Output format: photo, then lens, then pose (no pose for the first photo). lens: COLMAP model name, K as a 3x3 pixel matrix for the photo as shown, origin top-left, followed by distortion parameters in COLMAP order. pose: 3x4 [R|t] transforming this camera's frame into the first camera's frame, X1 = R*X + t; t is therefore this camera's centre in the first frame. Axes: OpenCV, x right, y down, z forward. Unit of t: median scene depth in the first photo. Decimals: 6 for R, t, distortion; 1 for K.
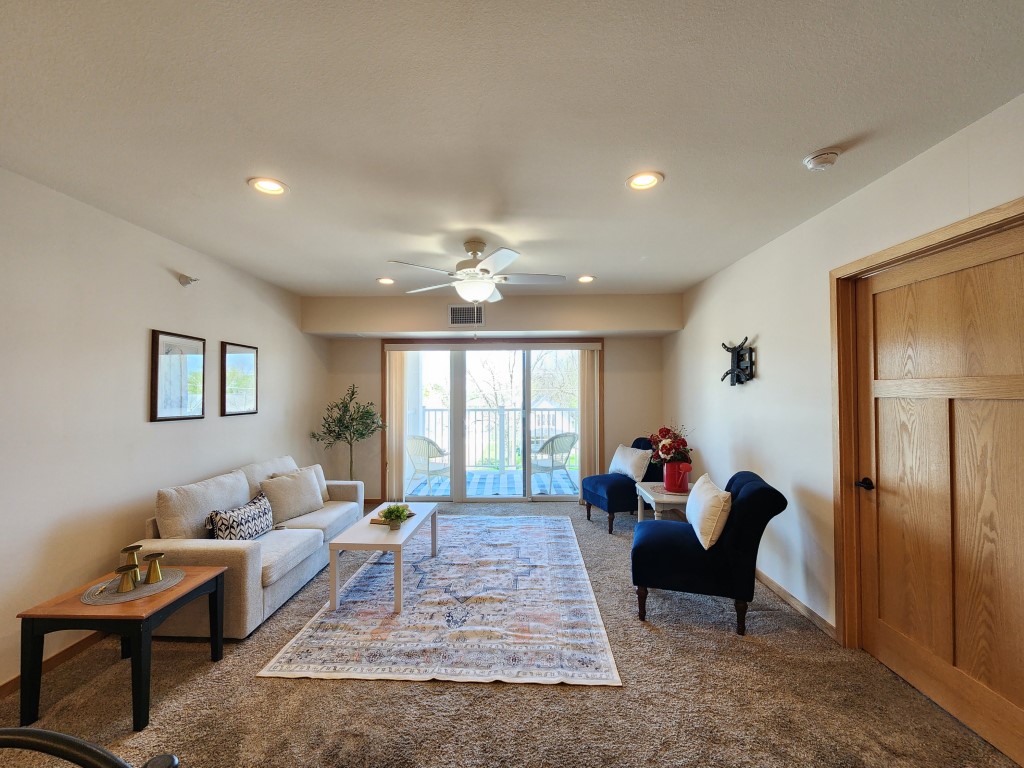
lens RADIAL K [[423.8, 0, 512.0], [0, 423.8, 381.7], [0, 0, 1]] dist [0.000572, -0.000585]
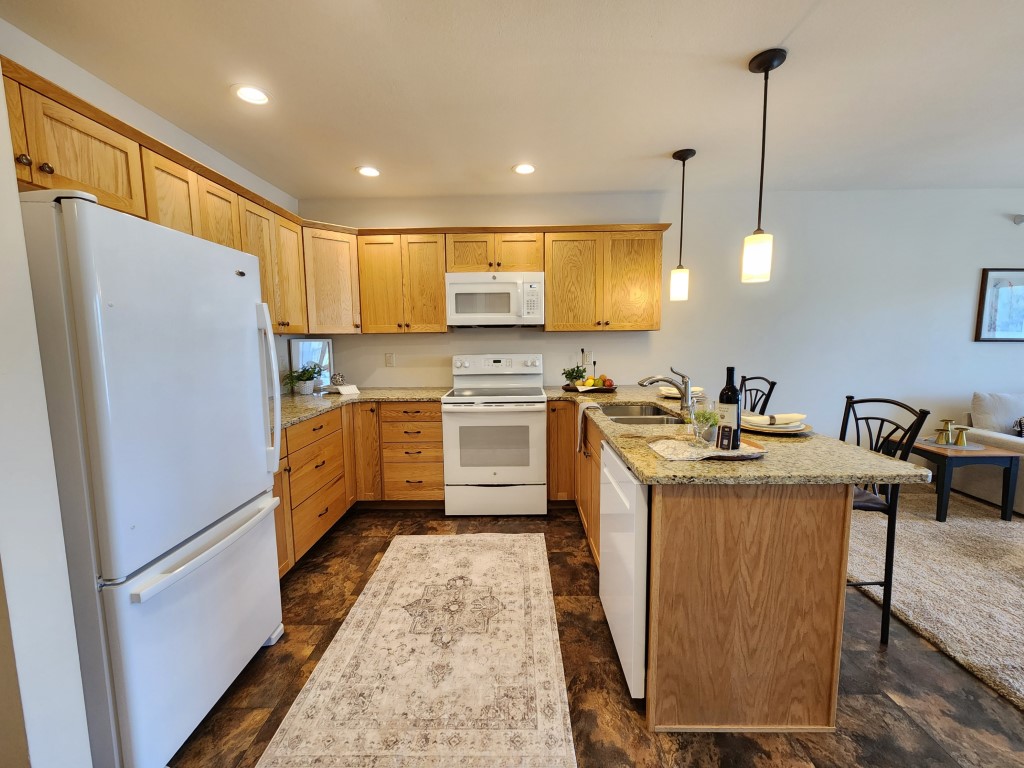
lens RADIAL K [[423.8, 0, 512.8], [0, 423.8, 390.0], [0, 0, 1]] dist [0.000572, -0.000585]
pose [[0.000473, 0.123837, -0.992302, 0.414607], [0.031202, 0.991818, 0.123791, 0.032828], [0.999513, -0.031021, -0.003395, -0.381632]]
